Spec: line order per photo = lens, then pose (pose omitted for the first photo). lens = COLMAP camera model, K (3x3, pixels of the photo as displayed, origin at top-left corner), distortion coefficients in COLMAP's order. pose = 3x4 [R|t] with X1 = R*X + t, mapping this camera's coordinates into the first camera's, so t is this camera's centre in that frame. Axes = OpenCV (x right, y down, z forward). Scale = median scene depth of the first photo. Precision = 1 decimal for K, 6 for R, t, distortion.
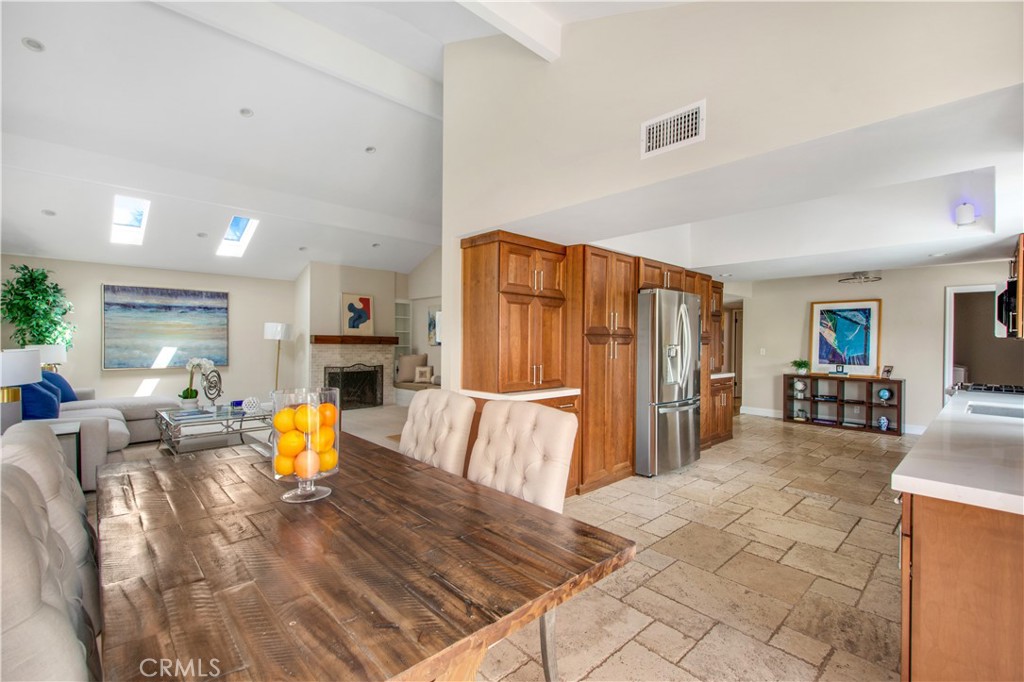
lens RADIAL K [[452.1, 0, 515.6], [0, 452.1, 342.4], [0, 0, 1]] dist [0.001461, 0.000083]
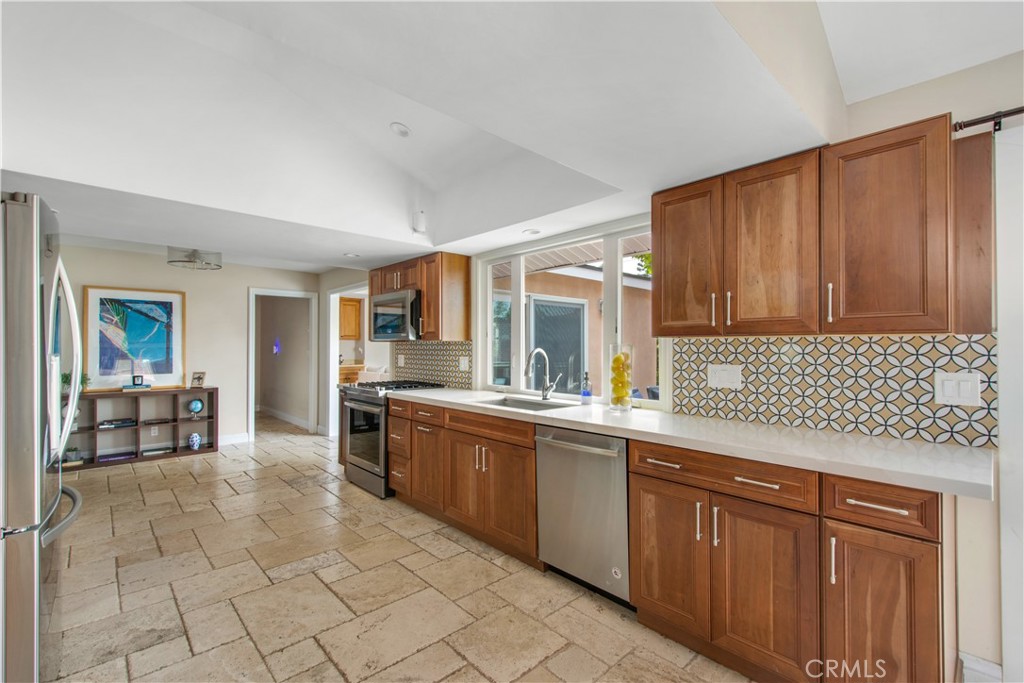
lens RADIAL K [[452.1, 0, 515.6], [0, 452.1, 344.4], [0, 0, 1]] dist [0.001461, 0.000083]
pose [[-0.016885, -0.005389, 0.999843, -0.032374], [0.004538, 0.999975, 0.005466, -0.001626], [-0.999847, 0.004630, -0.016860, 0.398828]]
